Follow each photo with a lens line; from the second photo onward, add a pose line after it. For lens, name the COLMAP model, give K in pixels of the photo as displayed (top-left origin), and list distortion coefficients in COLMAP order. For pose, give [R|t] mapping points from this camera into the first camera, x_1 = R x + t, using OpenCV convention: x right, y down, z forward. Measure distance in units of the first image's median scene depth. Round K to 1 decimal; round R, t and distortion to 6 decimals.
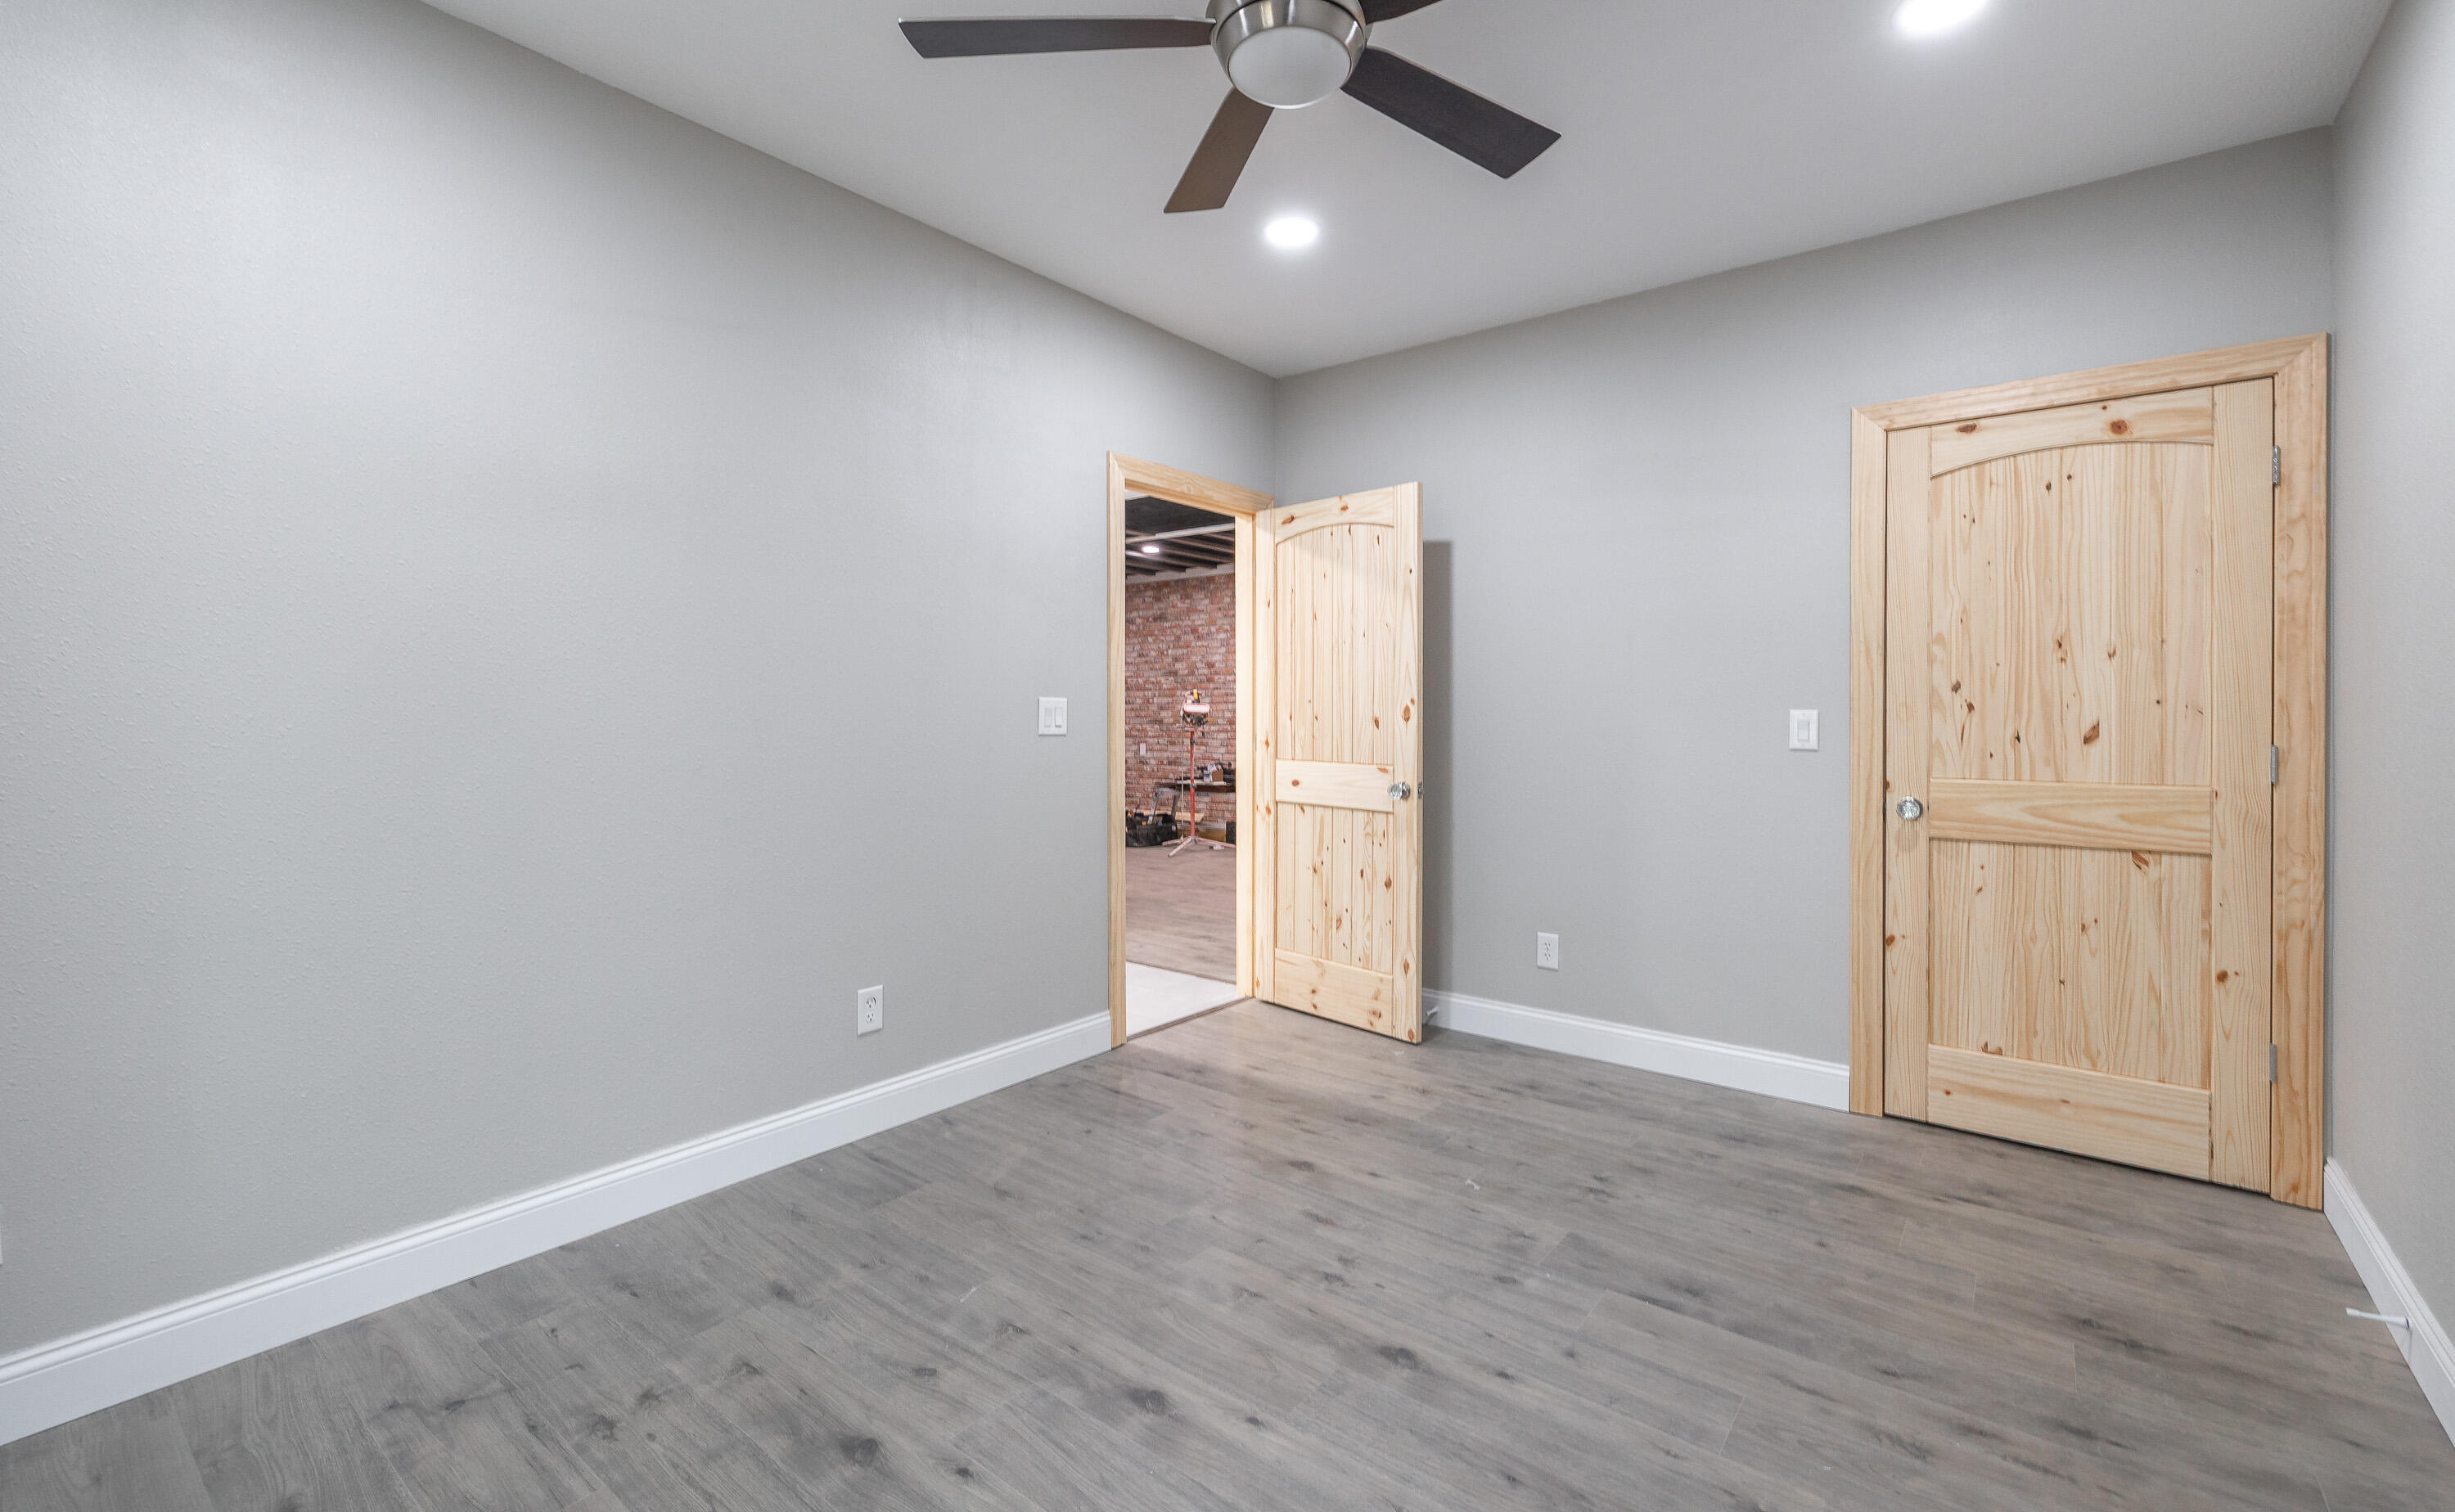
lens RADIAL K [[1048.0, 0, 1225.2], [0, 1048.0, 737.8], [0, 0, 1]] dist [-0.002254, 0.000891]
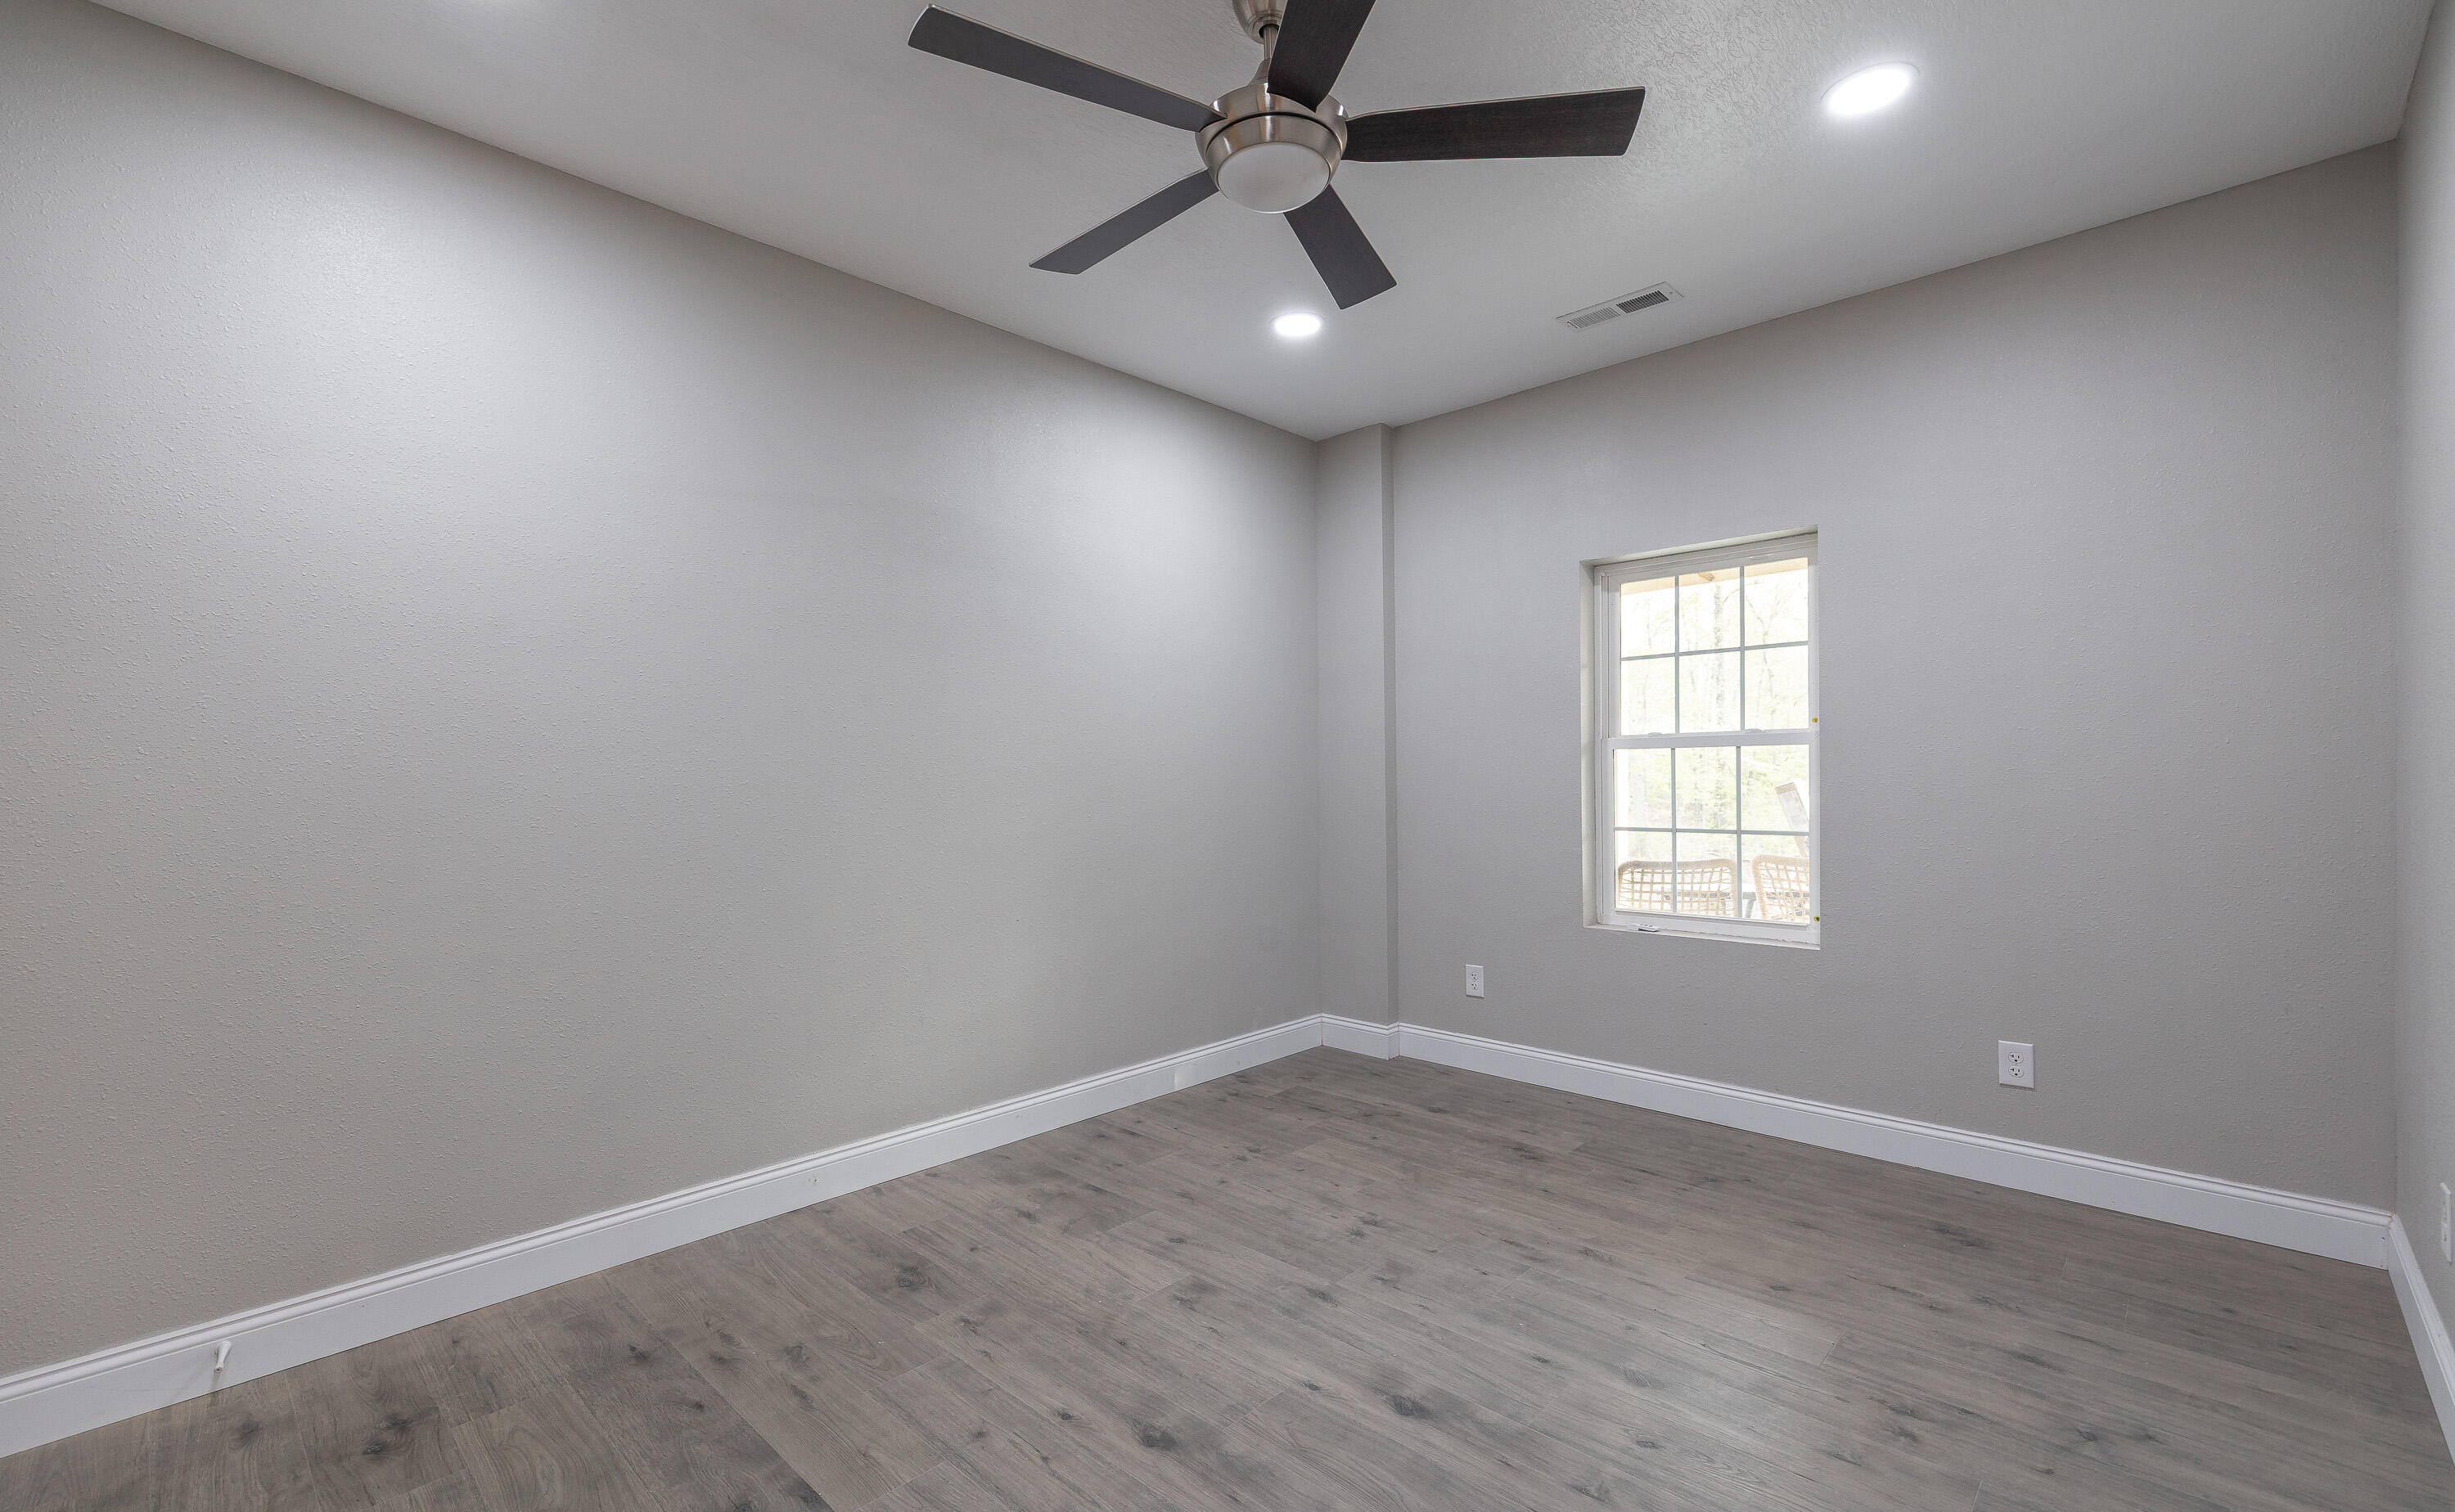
lens RADIAL K [[1048.0, 0, 1229.5], [0, 1048.0, 761.3], [0, 0, 1]] dist [-0.002254, 0.000891]
pose [[-0.996038, 0.005589, 0.088754, 0.012393], [0.006103, 0.999966, 0.005528, -0.038394], [-0.088720, 0.006048, -0.996038, 2.060401]]
